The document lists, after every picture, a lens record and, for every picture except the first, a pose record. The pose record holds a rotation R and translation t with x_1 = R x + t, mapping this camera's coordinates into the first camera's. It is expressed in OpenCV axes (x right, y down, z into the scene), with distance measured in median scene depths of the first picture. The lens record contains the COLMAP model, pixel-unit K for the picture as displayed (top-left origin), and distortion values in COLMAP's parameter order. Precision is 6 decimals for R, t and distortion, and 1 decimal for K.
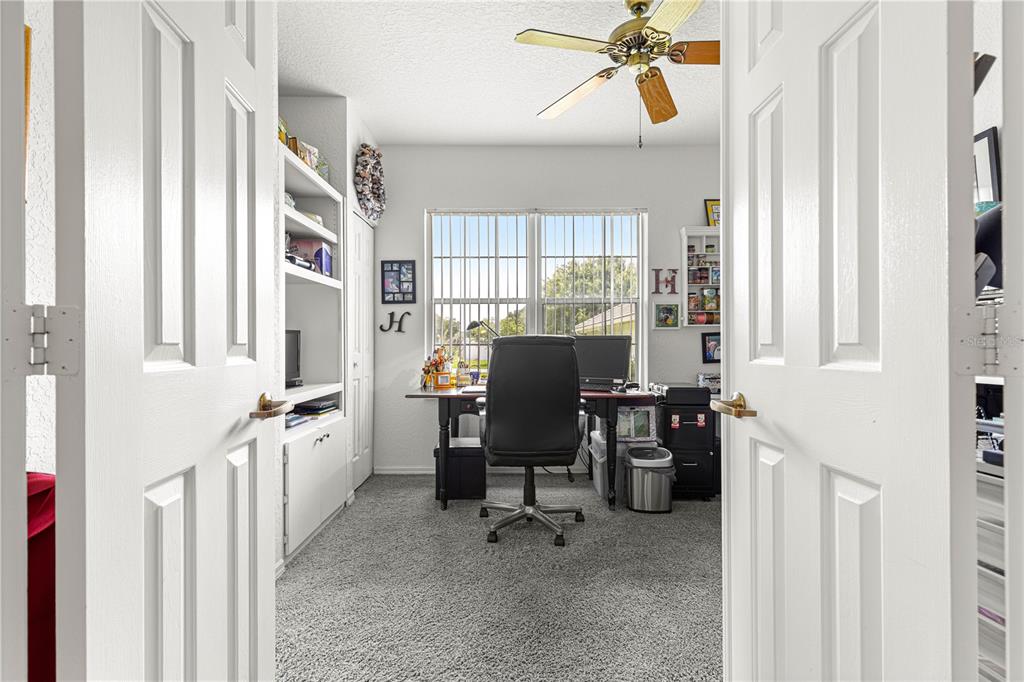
lens RADIAL K [[463.6, 0, 514.1], [0, 463.6, 347.8], [0, 0, 1]] dist [0.005455, -0.000075]
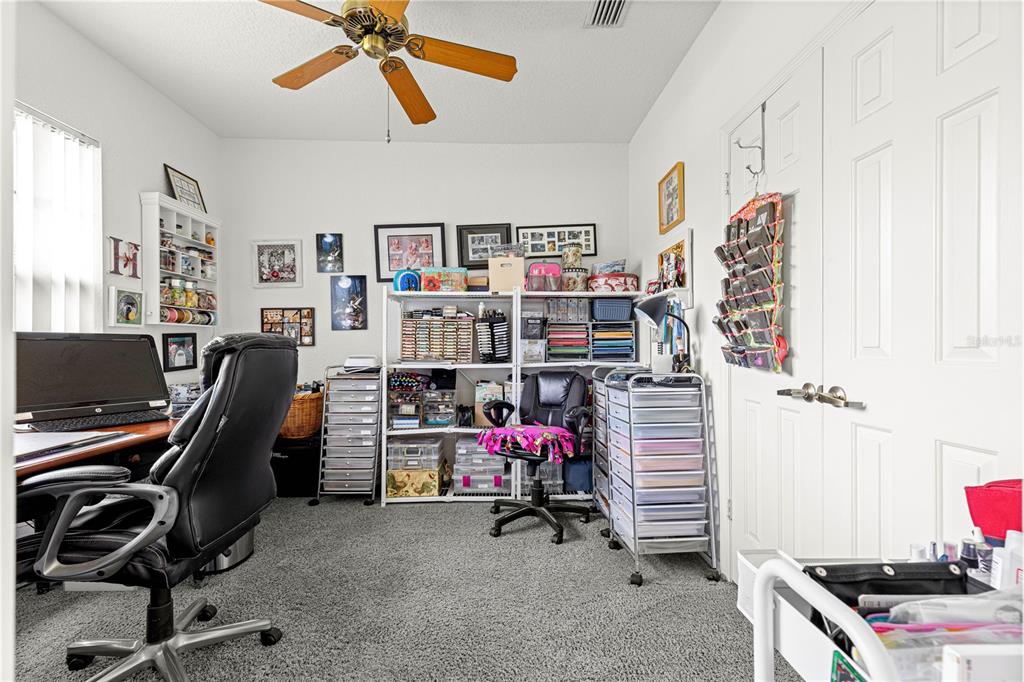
lens RADIAL K [[463.6, 0, 514.1], [0, 463.6, 347.8], [0, 0, 1]] dist [0.005455, -0.000075]
pose [[-0.024364, -0.001214, 0.999702, -0.390788], [0.010265, 0.999946, 0.001464, -0.003301], [-0.999650, 0.010297, -0.024350, 0.433259]]
